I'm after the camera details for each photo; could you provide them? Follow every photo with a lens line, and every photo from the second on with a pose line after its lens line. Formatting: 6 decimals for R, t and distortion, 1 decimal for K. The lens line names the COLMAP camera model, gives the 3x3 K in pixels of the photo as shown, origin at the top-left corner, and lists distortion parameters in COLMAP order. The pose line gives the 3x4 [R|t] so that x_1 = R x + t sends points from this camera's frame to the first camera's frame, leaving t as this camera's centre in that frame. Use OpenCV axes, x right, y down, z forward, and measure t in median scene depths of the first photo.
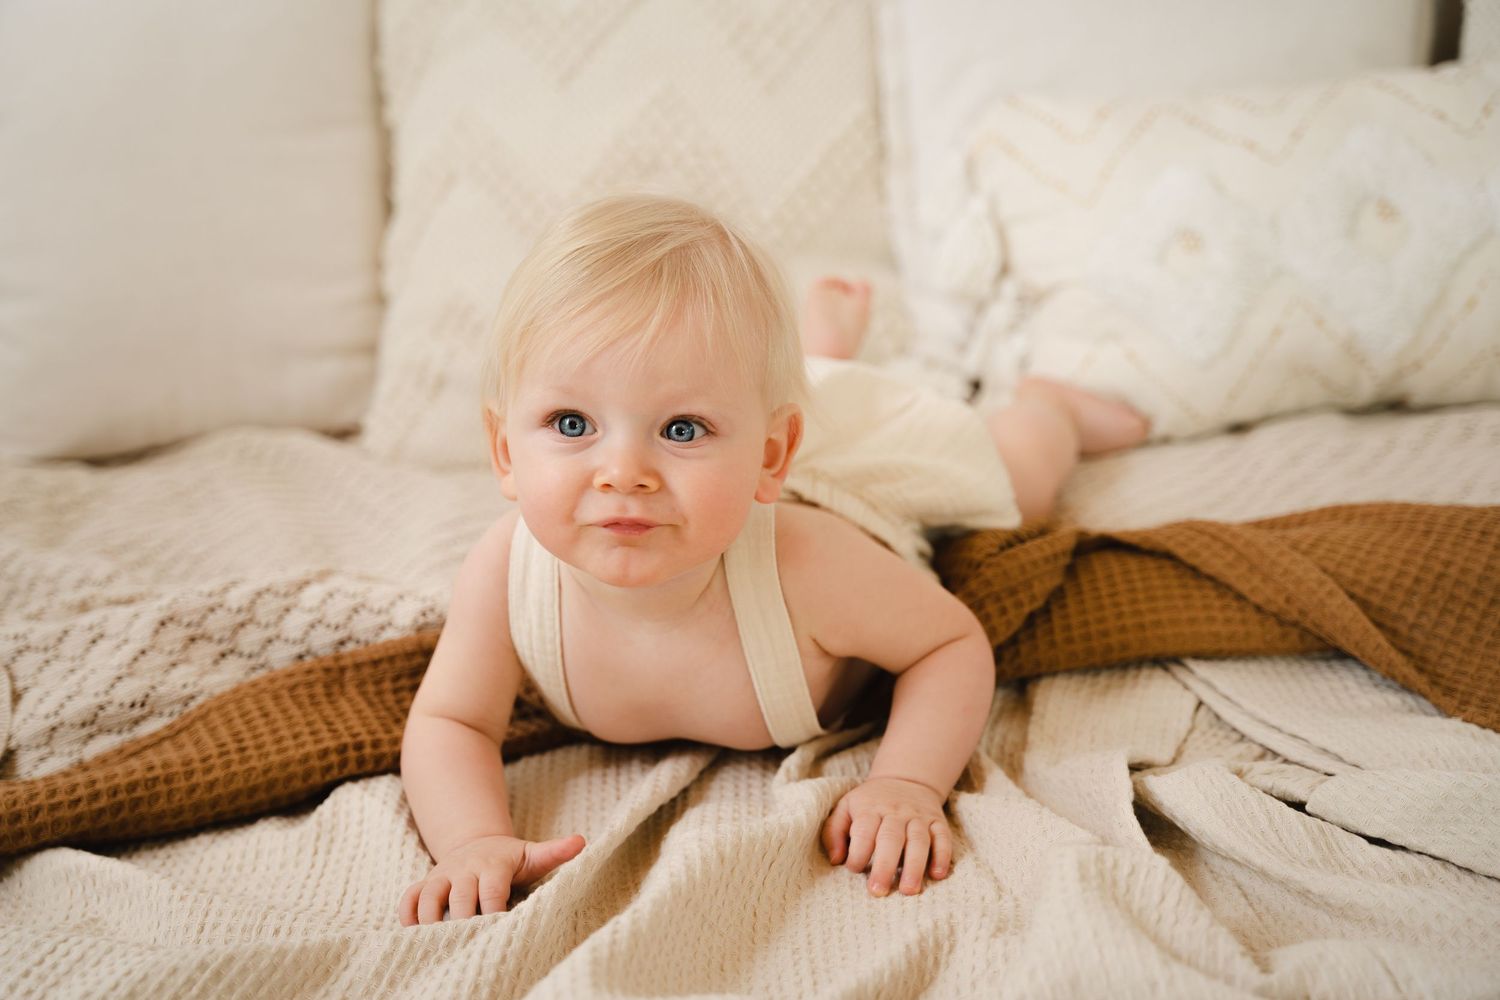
lens RADIAL K [[2264.2, 0, 744.4], [0, 2264.2, 495.1], [0, 0, 1]] dist [0.120905, 0.000000]
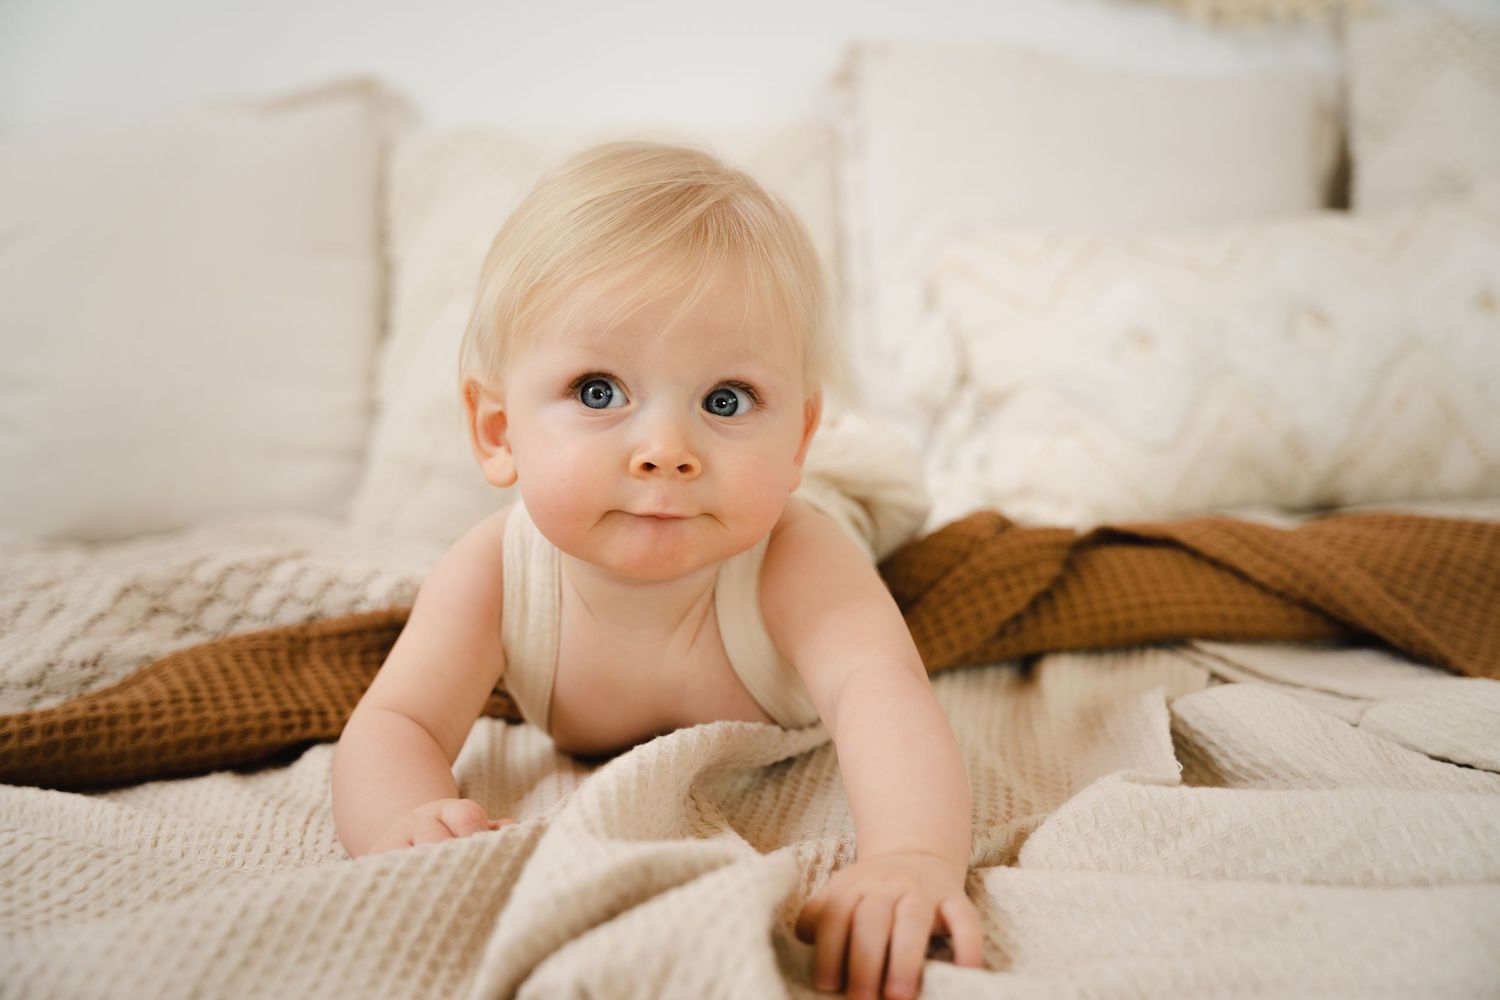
lens RADIAL K [[1823.4, 0, 753.8], [0, 1823.4, 487.5], [0, 0, 1]] dist [0.027758, 0.000000]
pose [[0.998629, 0.027054, 0.044821, -0.028317], [-0.017727, 0.980296, -0.196736, 0.163060], [-0.049260, 0.195672, 0.979431, 0.234996]]
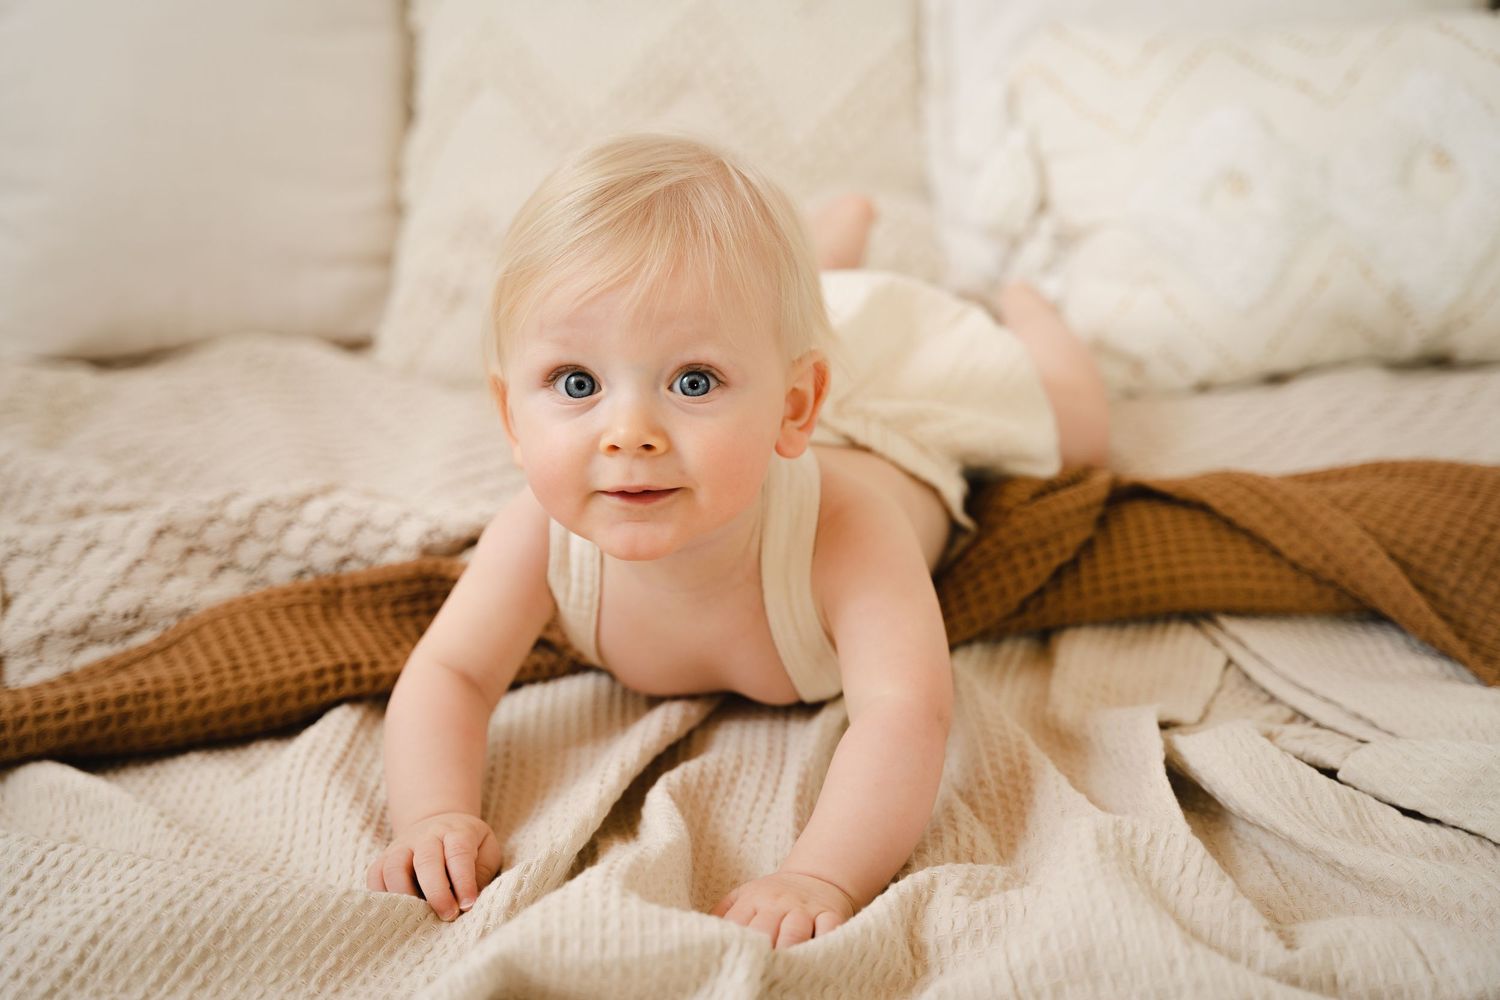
lens RADIAL K [[2264.2, 0, 747.2], [0, 2264.2, 485.1], [0, 0, 1]] dist [0.120905, 0.000000]
pose [[0.999107, 0.042027, -0.004380, -0.002716], [-0.041898, 0.998781, 0.026115, 0.000190], [0.005472, -0.025908, 0.999649, 0.035672]]
